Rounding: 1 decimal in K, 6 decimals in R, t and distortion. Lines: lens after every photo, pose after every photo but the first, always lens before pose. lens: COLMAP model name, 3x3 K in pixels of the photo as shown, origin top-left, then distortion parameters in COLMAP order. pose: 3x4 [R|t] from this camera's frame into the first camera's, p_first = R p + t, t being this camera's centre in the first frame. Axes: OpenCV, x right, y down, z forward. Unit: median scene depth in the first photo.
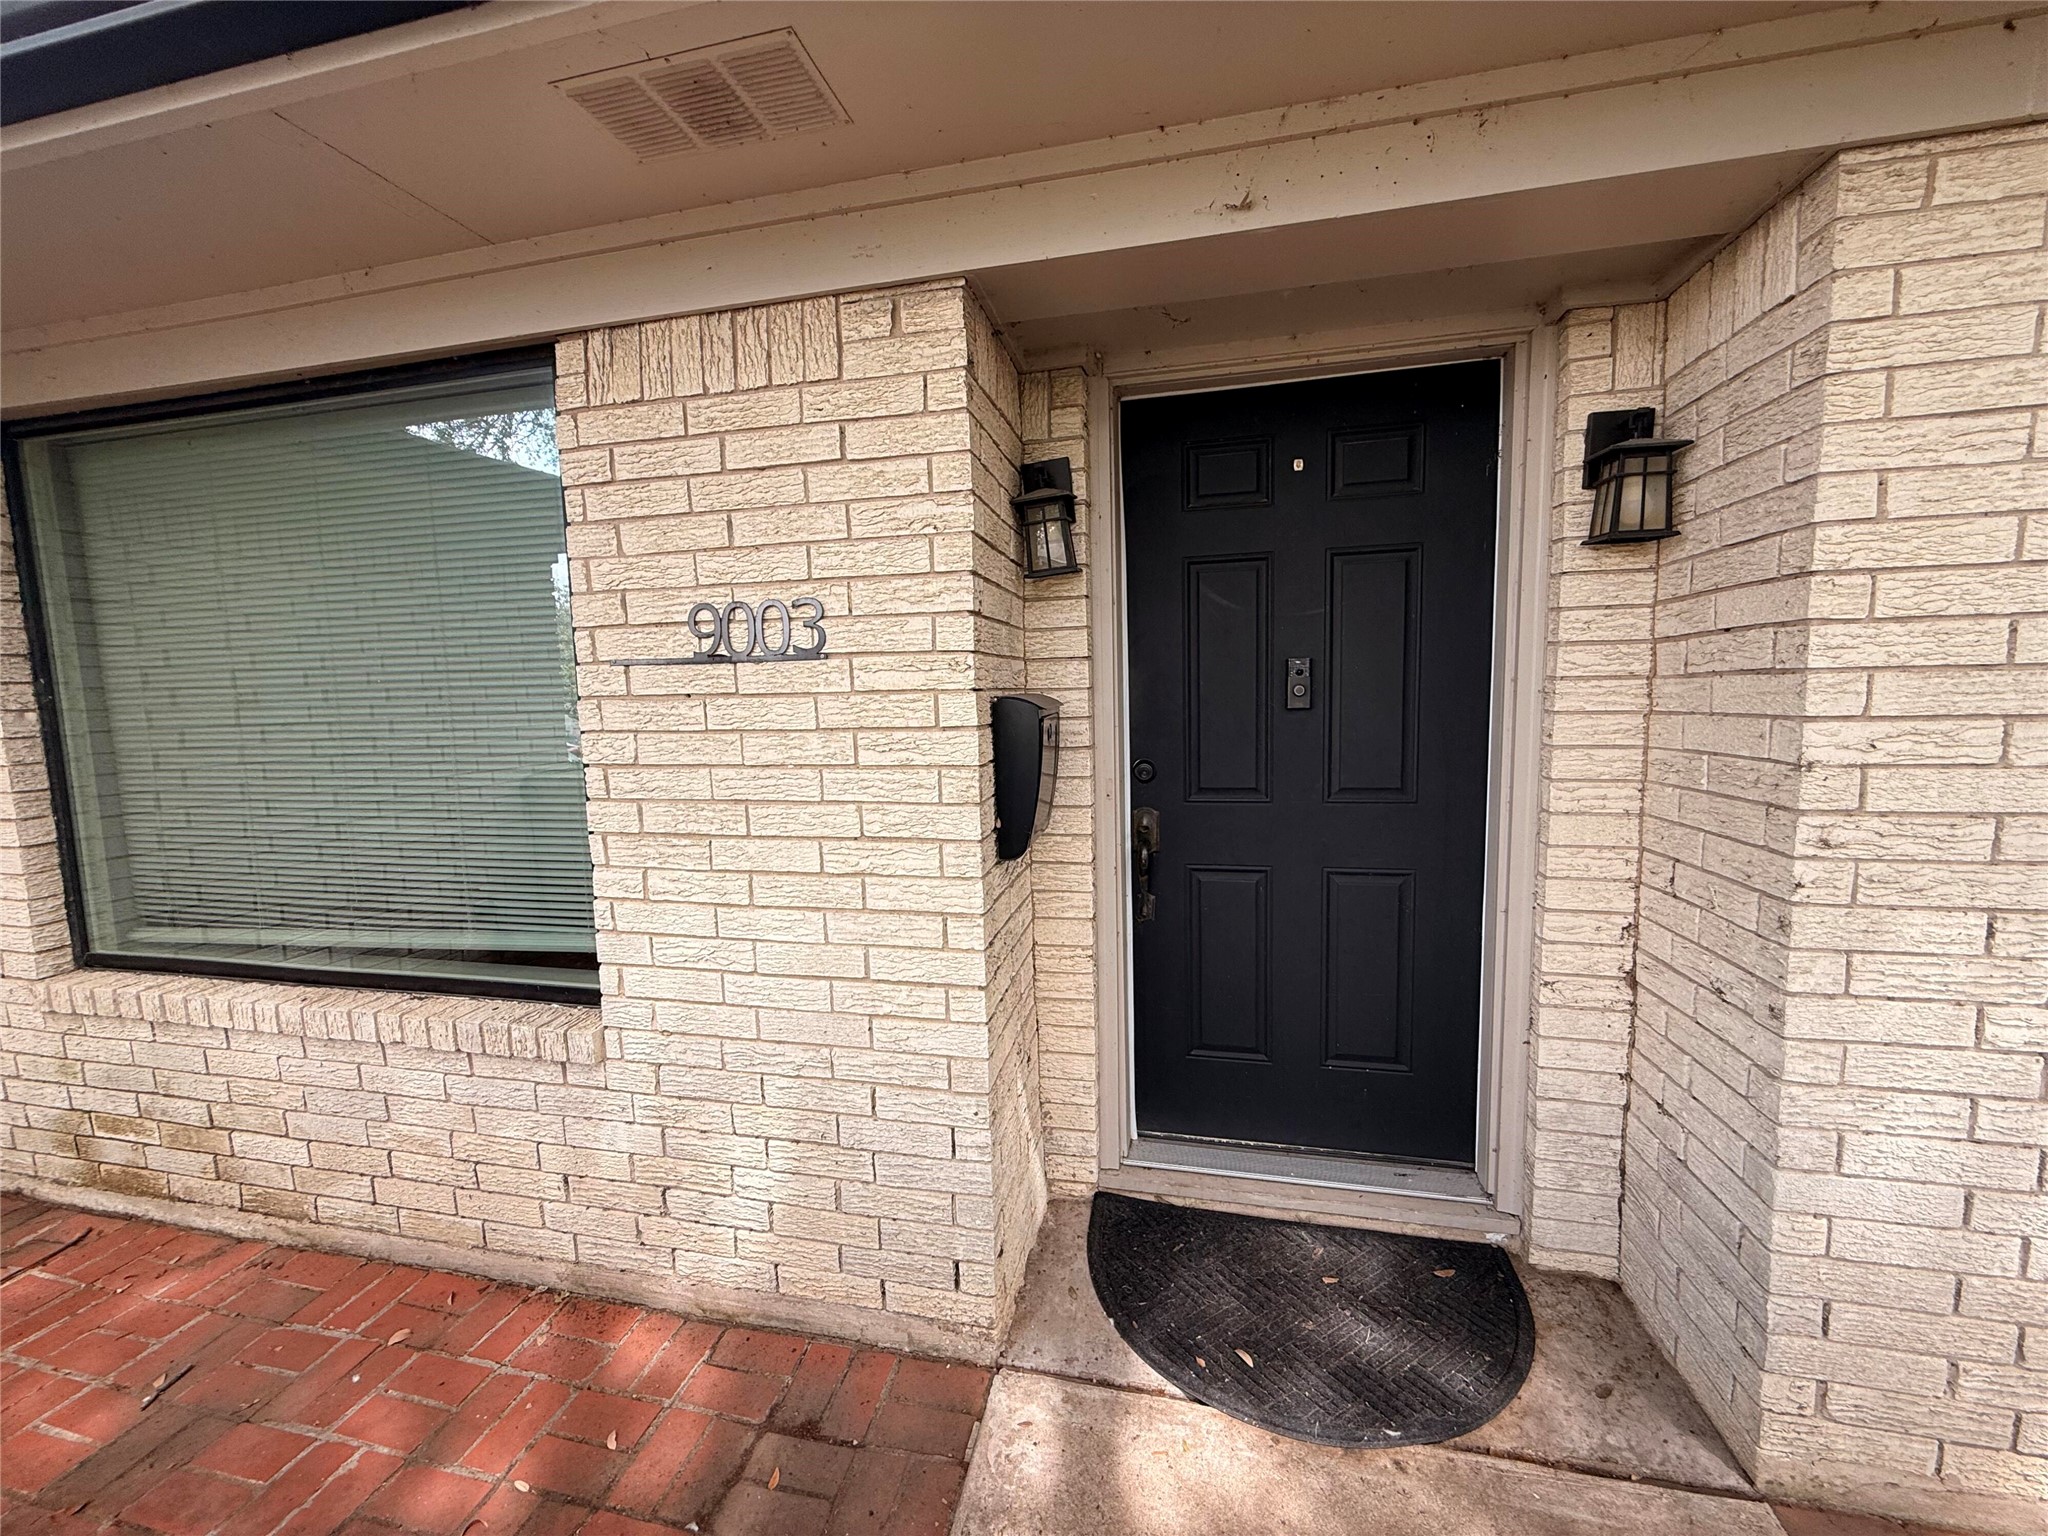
lens RADIAL K [[819.7, 0, 1024.0], [0, 819.7, 768.0], [0, 0, 1]] dist [0.010080, -0.001199]
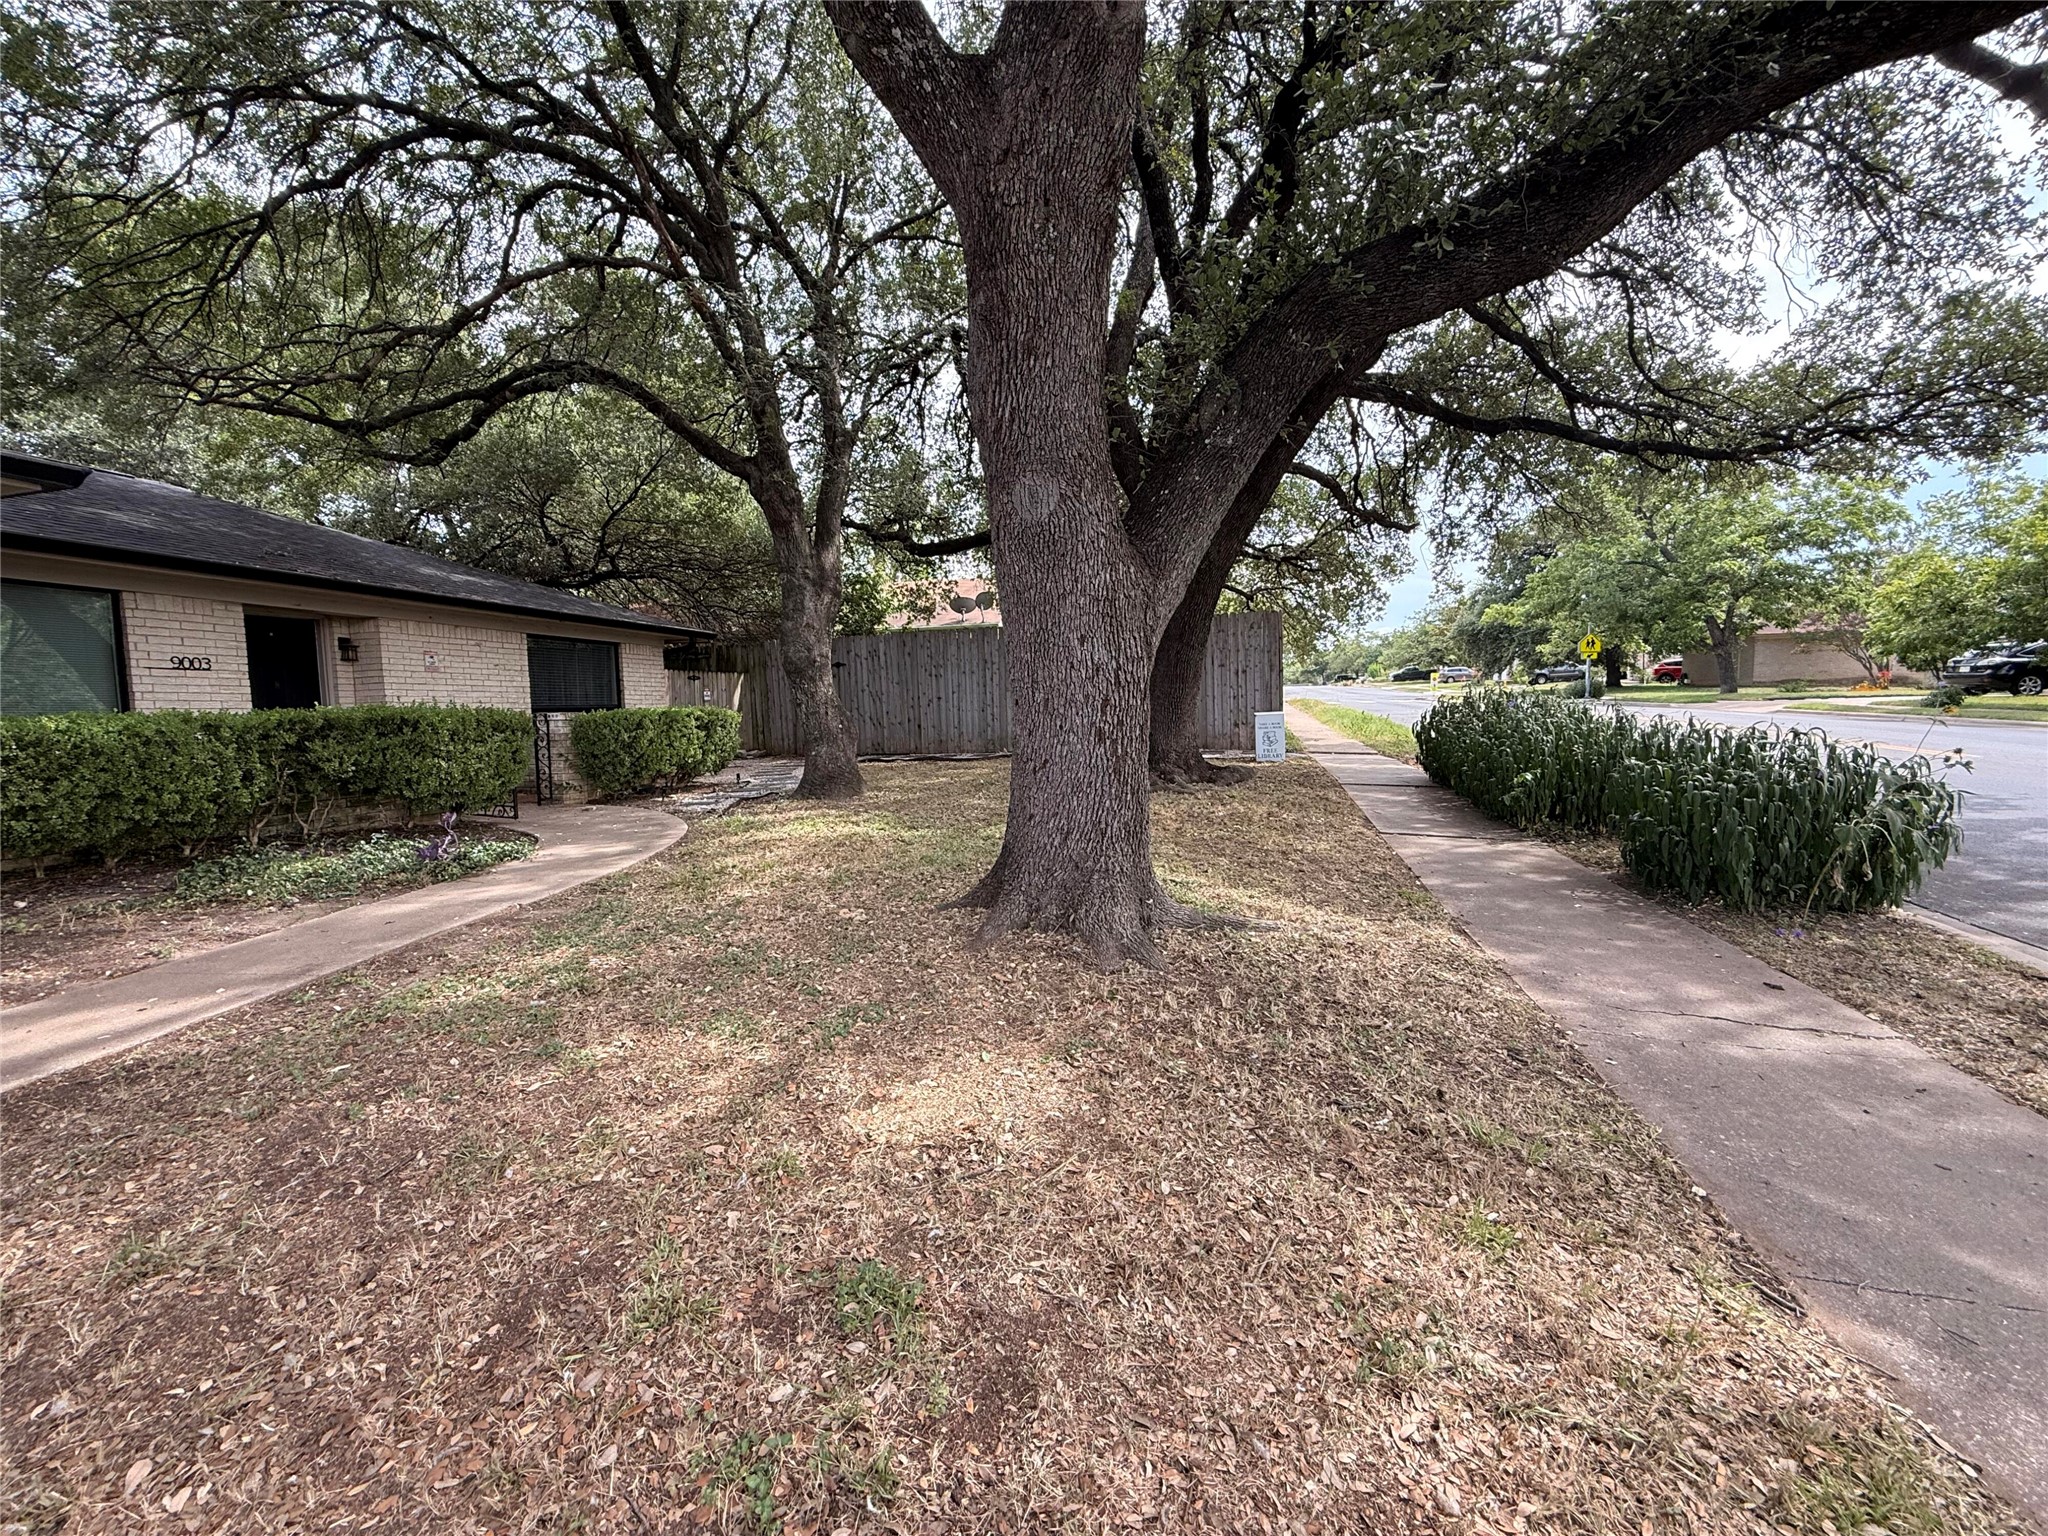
lens RADIAL K [[819.7, 0, 1024.0], [0, 819.7, 768.0], [0, 0, 1]] dist [0.010080, -0.001199]
pose [[0.046513, -0.046063, 0.997855, -4.849439], [0.116700, 0.992346, 0.040369, 0.790959], [-0.992077, 0.114572, 0.051533, -3.904091]]
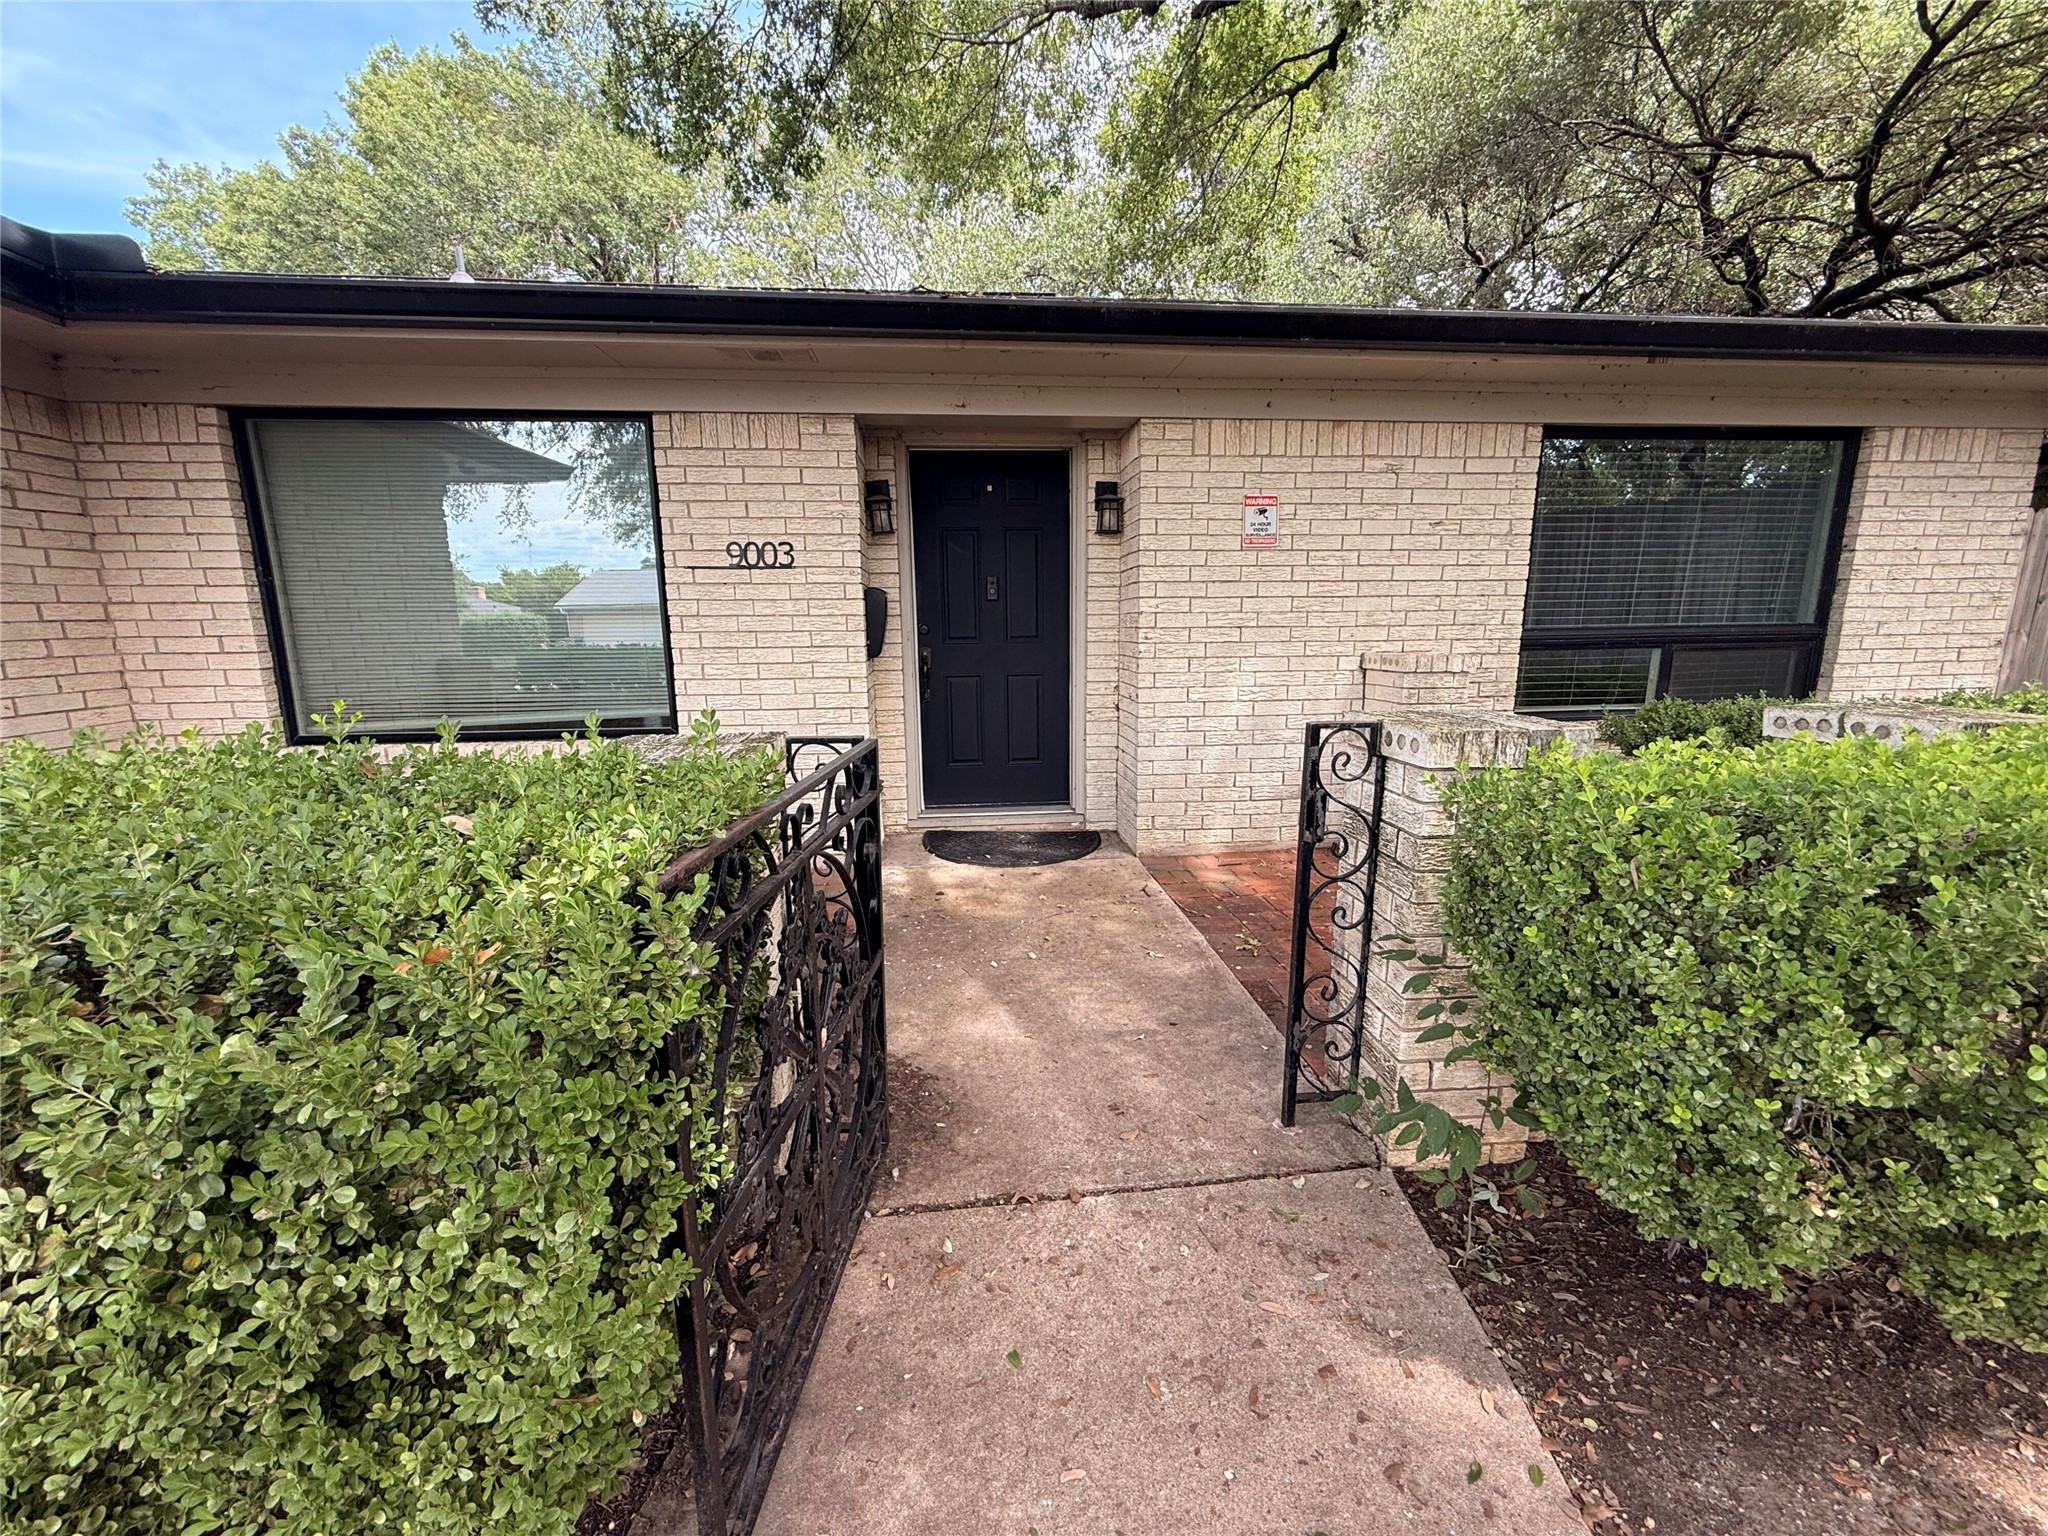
lens RADIAL K [[819.7, 0, 1024.0], [0, 819.7, 768.0], [0, 0, 1]] dist [0.010080, -0.001199]
pose [[0.949097, -0.042633, 0.312085, -0.365609], [0.017769, 0.996467, 0.082088, 0.247649], [-0.314482, -0.072365, 0.946501, -1.431651]]
